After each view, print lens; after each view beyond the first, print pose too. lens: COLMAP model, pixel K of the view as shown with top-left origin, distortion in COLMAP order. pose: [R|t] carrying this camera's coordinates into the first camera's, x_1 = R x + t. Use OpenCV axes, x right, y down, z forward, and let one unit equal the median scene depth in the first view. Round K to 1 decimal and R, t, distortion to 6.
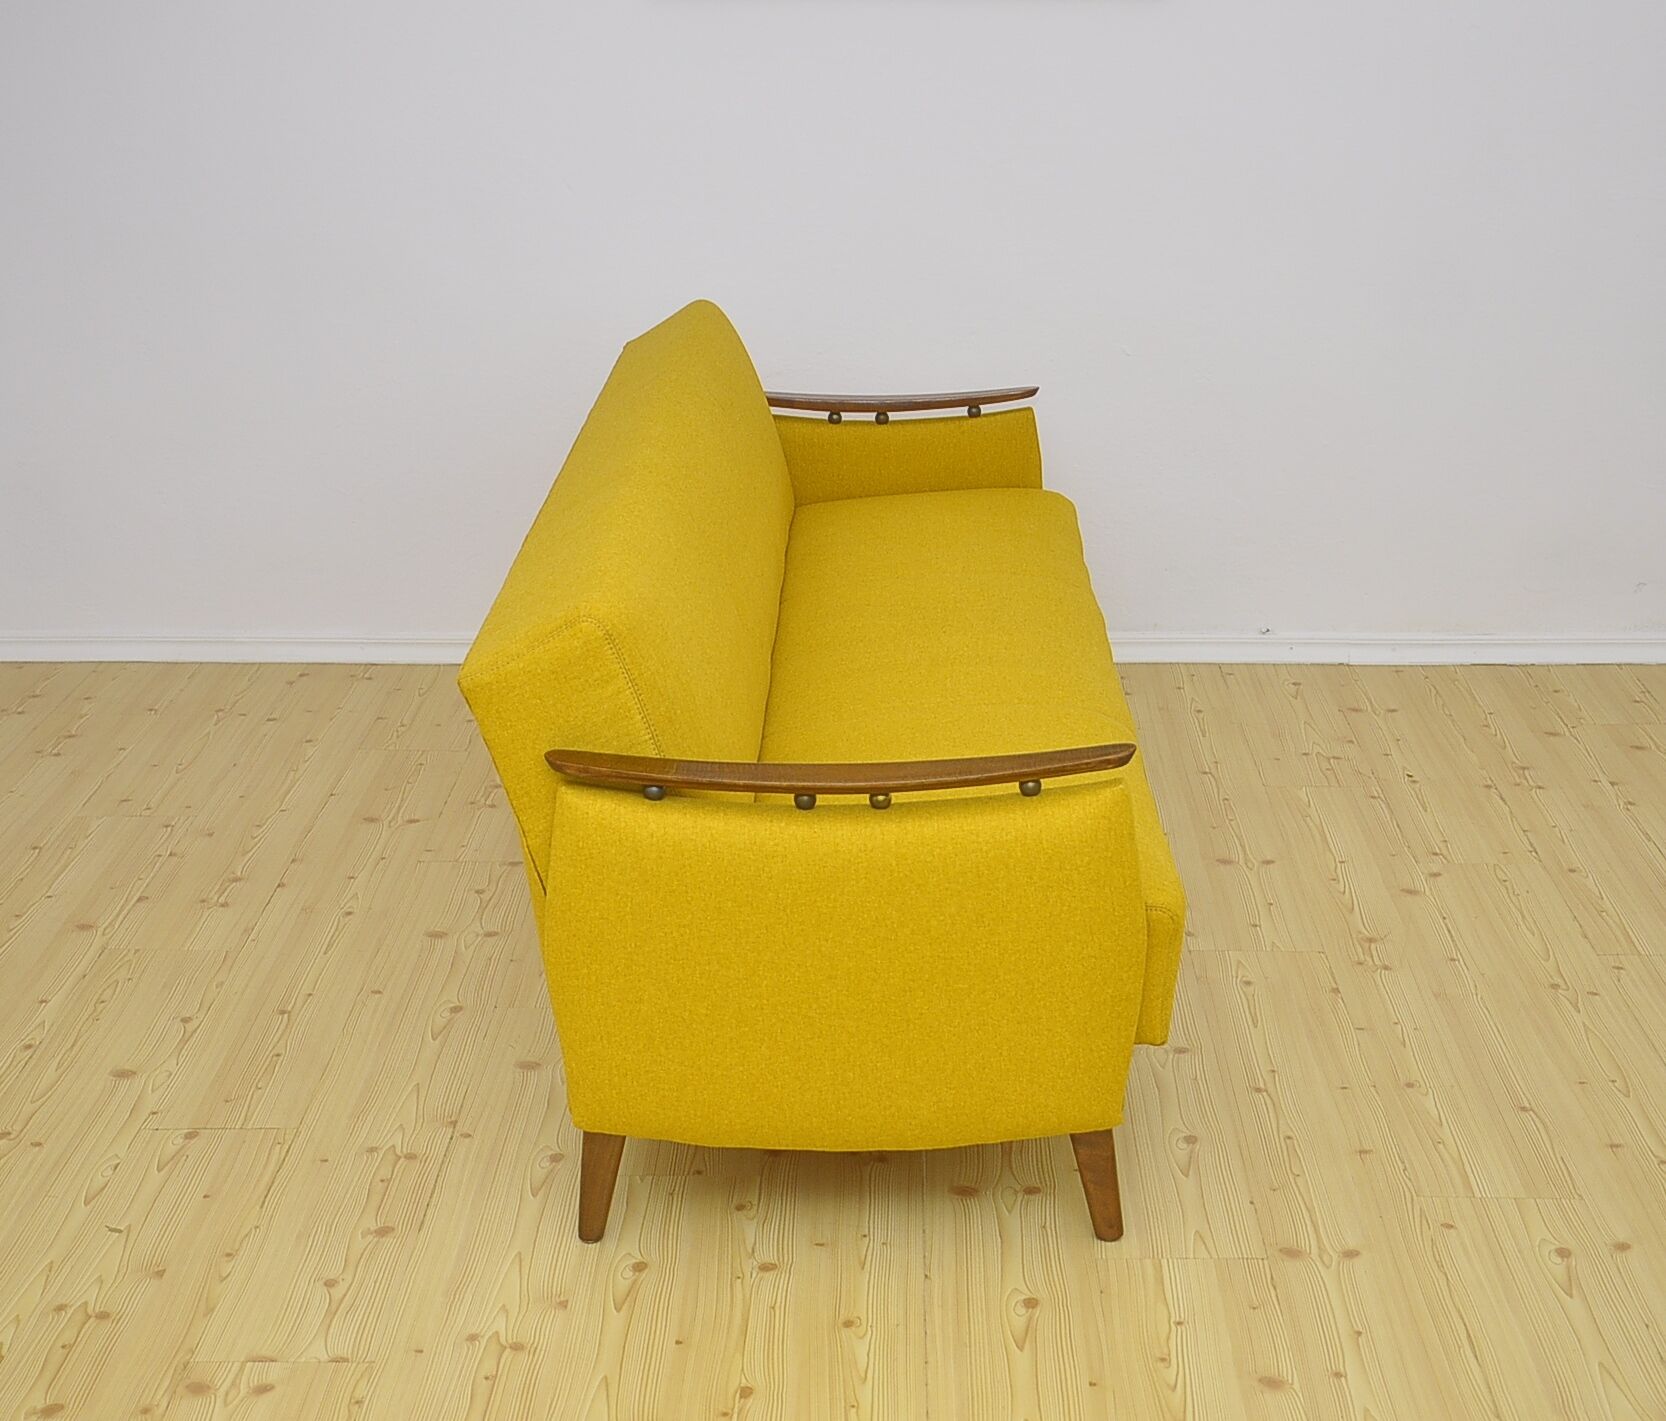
lens RADIAL K [[2609.0, 0, 868.2], [0, 2609.0, 763.6], [0, 0, 1]] dist [0.099108, 0.000000]
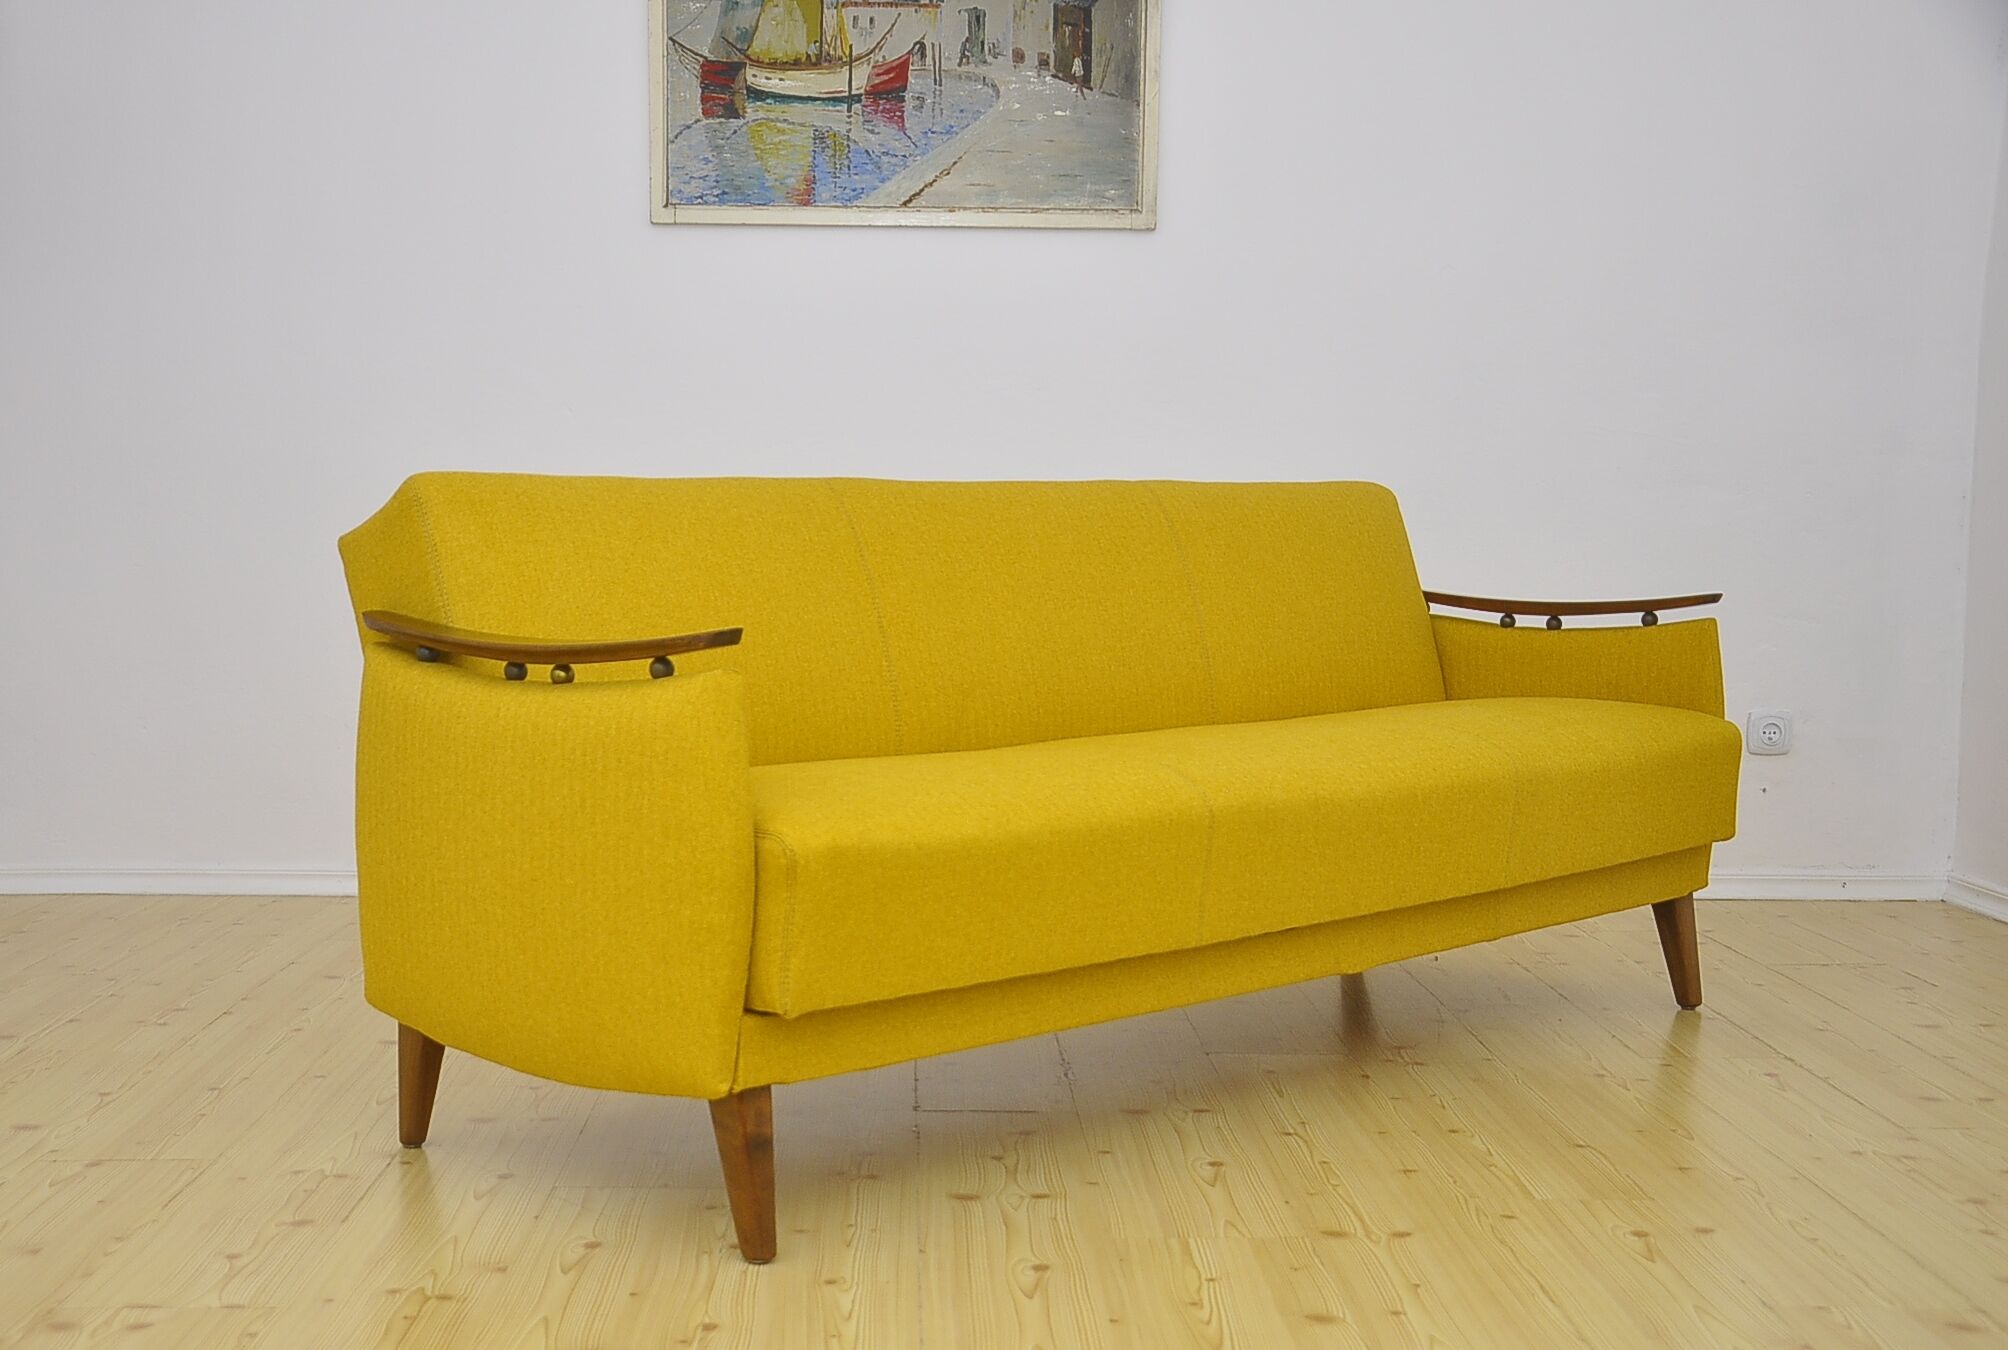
lens RADIAL K [[2501.2, 0, 935.3], [0, 2501.2, 762.6], [0, 0, 1]] dist [0.096801, 0.000000]
pose [[0.999683, 0.004488, 0.024765, 0.005134], [0.001742, 0.969273, -0.245980, 0.233325], [-0.025108, 0.245945, 0.968959, 0.139477]]
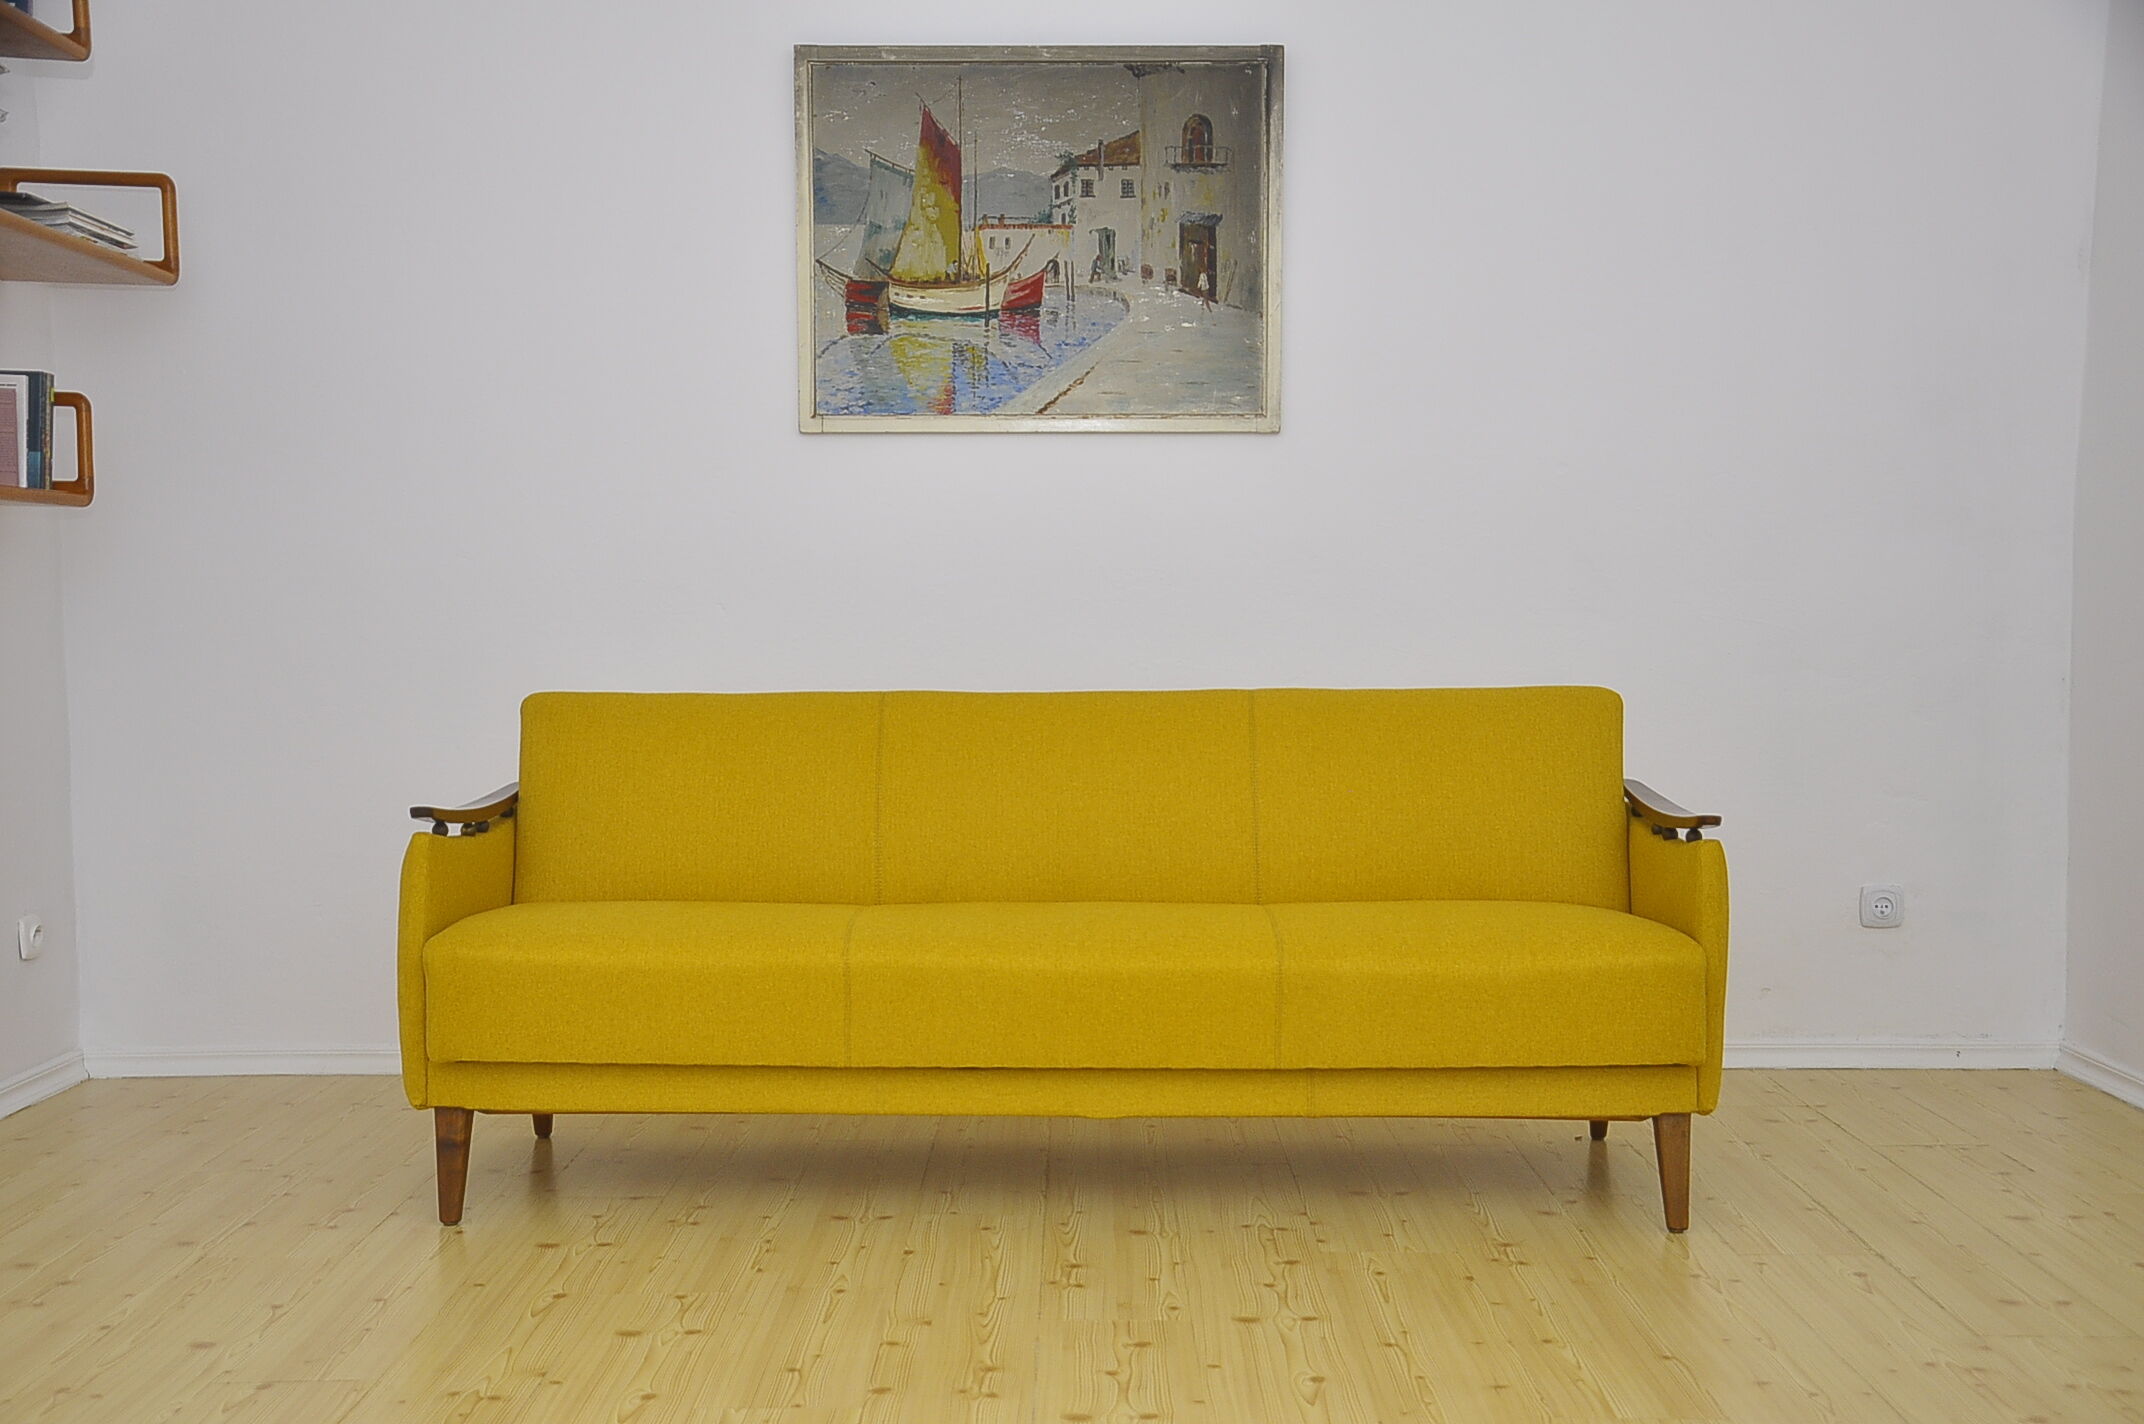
lens RADIAL K [[2493.5, 0, 1062.4], [0, 2493.5, 778.4], [0, 0, 1]] dist [0.099531, 0.000000]
pose [[0.999985, -0.004106, 0.003636, 0.029408], [0.004942, 0.961995, -0.273021, 0.191454], [-0.002377, 0.273035, 0.962001, 0.065941]]
